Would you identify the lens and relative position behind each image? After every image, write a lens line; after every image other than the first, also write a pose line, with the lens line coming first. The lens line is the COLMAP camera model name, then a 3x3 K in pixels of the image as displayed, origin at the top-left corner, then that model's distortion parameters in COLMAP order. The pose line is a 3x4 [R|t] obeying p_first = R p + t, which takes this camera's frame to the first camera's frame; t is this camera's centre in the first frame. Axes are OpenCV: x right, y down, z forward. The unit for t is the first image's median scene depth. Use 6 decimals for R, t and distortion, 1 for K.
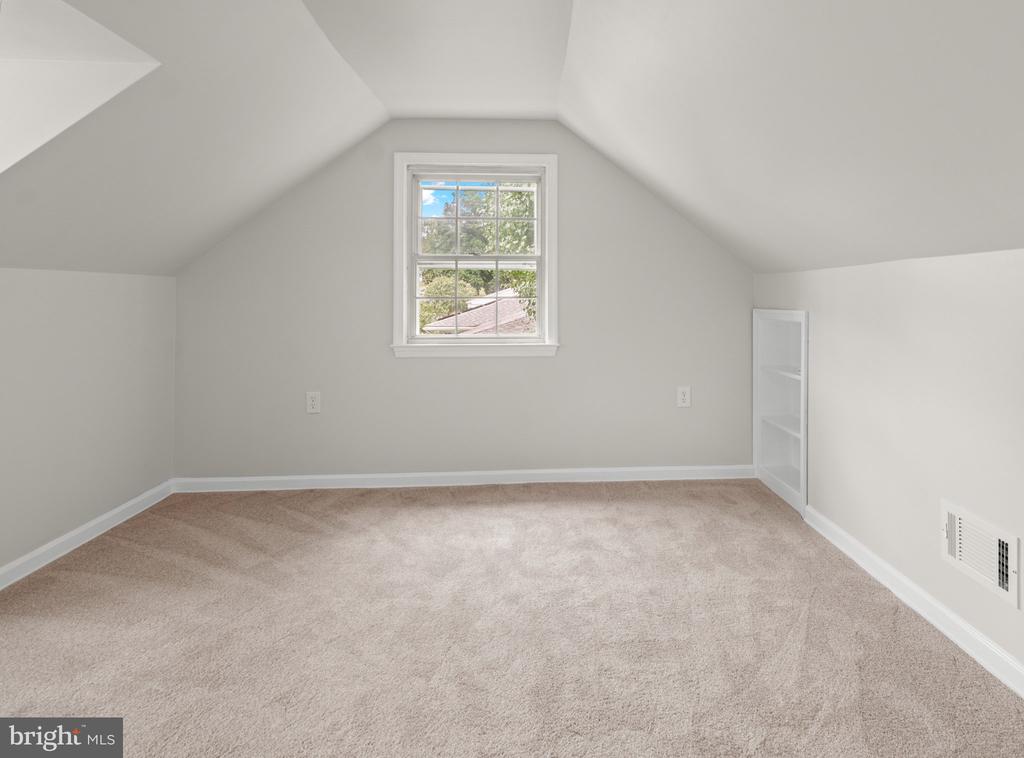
lens RADIAL K [[569.5, 0, 573.4], [0, 569.5, 291.6], [0, 0, 1]] dist [0.000596, -0.003177]
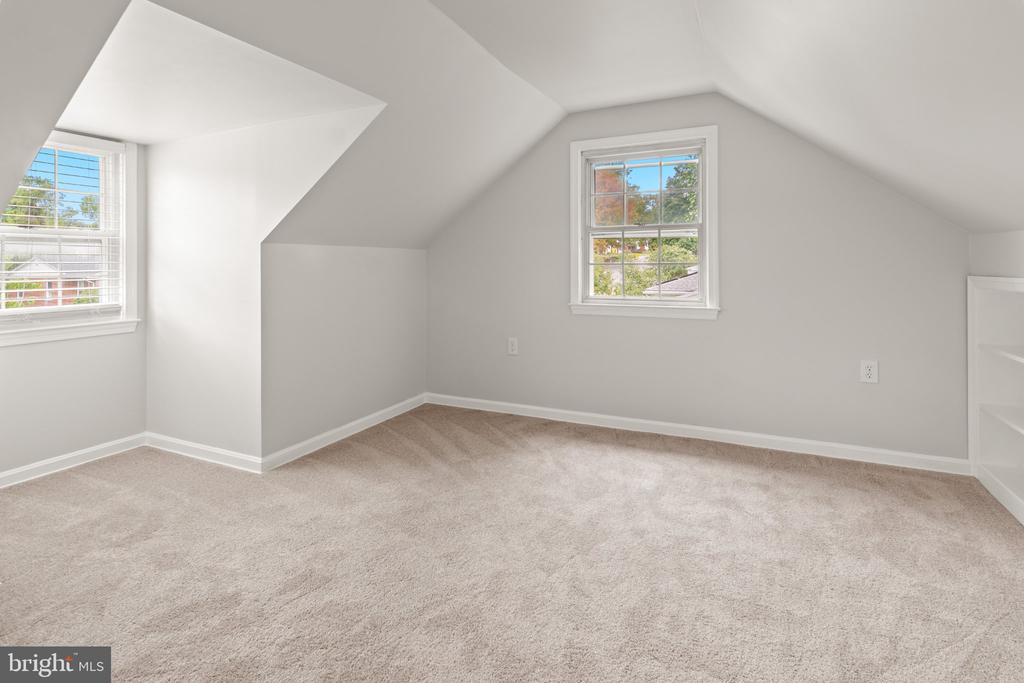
lens RADIAL K [[514.0, 0, 512.0], [0, 514.0, 262.9], [0, 0, 1]] dist [-0.002436, -0.001691]
pose [[0.868830, -0.003167, -0.495101, 0.146457], [0.007036, 0.999958, 0.005952, 0.001997], [0.495061, -0.008655, 0.868815, 0.004375]]
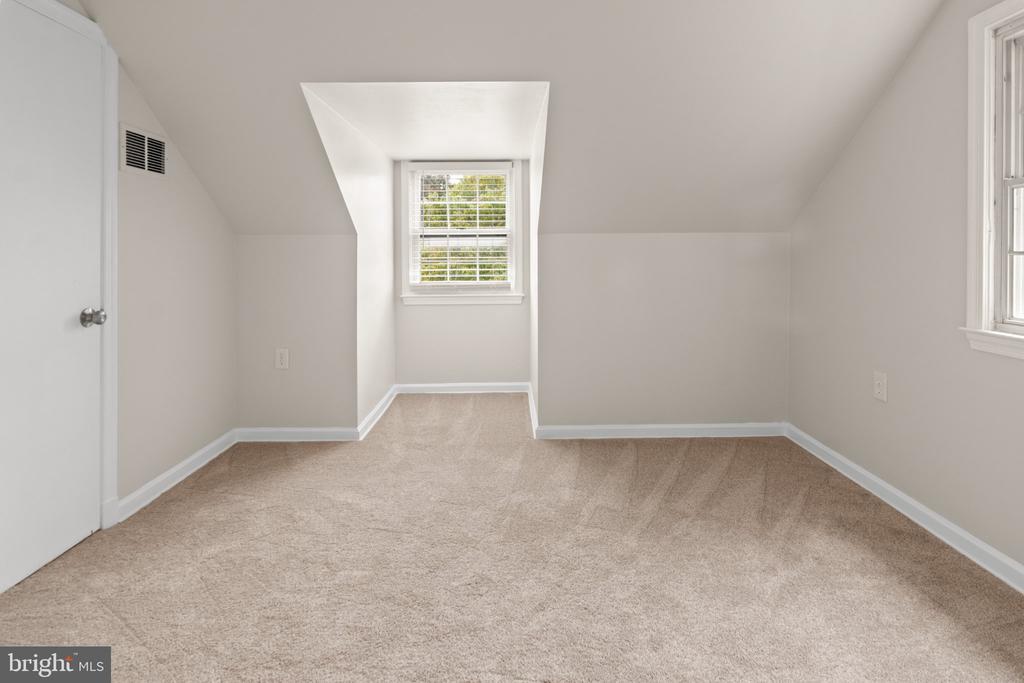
lens RADIAL K [[511.0, 0, 512.8], [0, 511.0, 254.0], [0, 0, 1]] dist [0.000799, 0.000132]
pose [[-0.063268, 0.003412, -0.997991, 0.364045], [0.012640, 0.999917, 0.002618, 0.005688], [0.997917, -0.012449, -0.063305, 0.711170]]
